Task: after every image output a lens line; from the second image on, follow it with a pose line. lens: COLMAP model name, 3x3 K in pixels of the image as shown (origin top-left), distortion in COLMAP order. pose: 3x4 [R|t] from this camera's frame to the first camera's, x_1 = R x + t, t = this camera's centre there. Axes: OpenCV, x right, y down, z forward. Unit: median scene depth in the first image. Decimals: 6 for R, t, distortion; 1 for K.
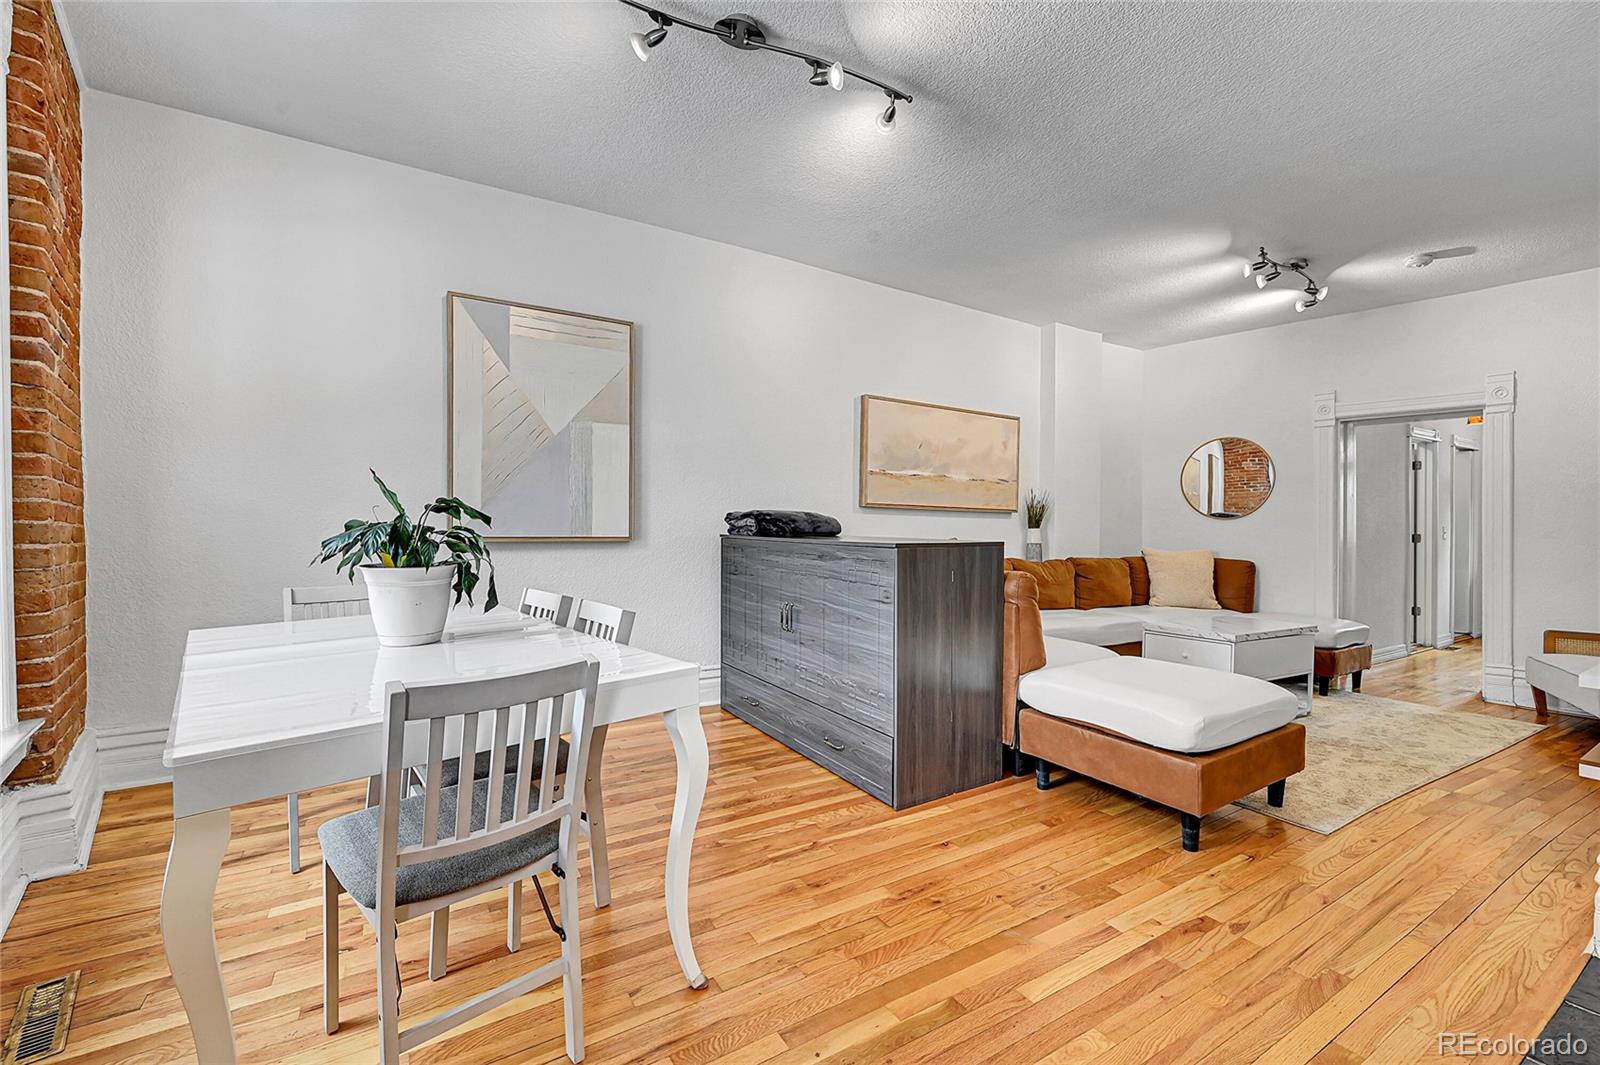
lens RADIAL K [[674.7, 0, 796.3], [0, 674.7, 534.0], [0, 0, 1]] dist [0.000964, -0.000190]
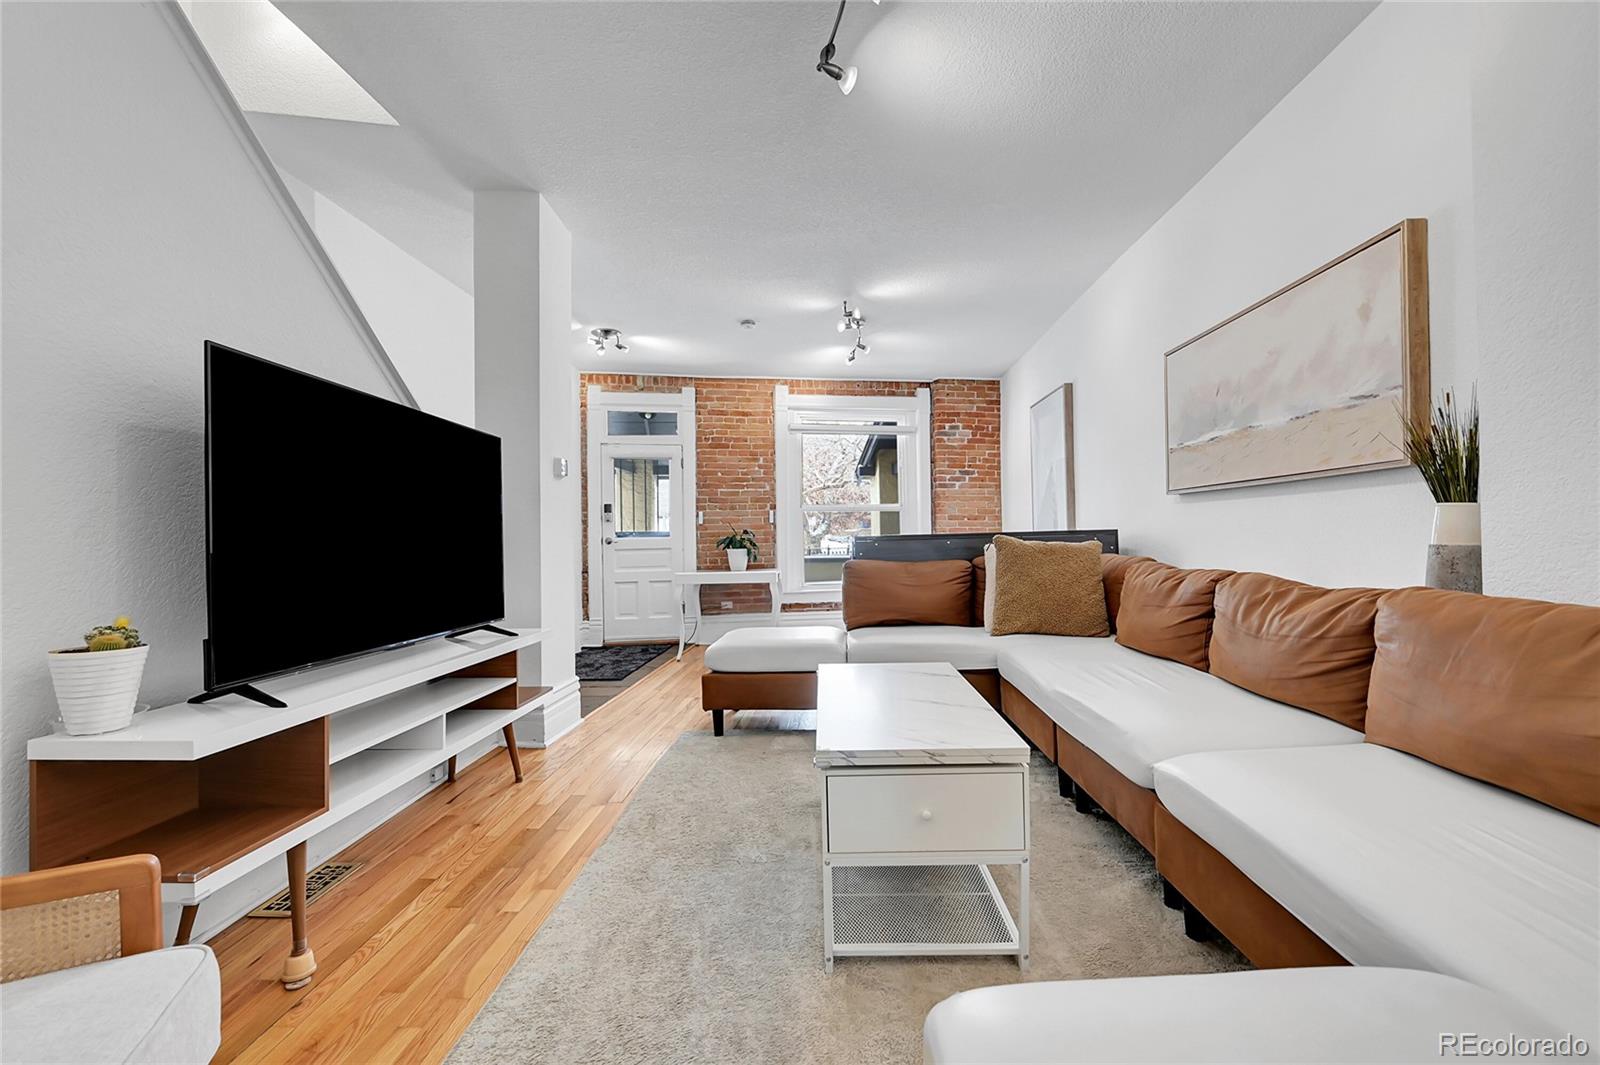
lens RADIAL K [[630.1, 0, 802.8], [0, 630.1, 535.4], [0, 0, 1]] dist [0.000747, 0.000051]
pose [[-0.554441, -0.005549, -0.832205, 0.890716], [0.006724, 0.999915, -0.011147, 0.010977], [0.832196, -0.011776, -0.554356, 0.987365]]
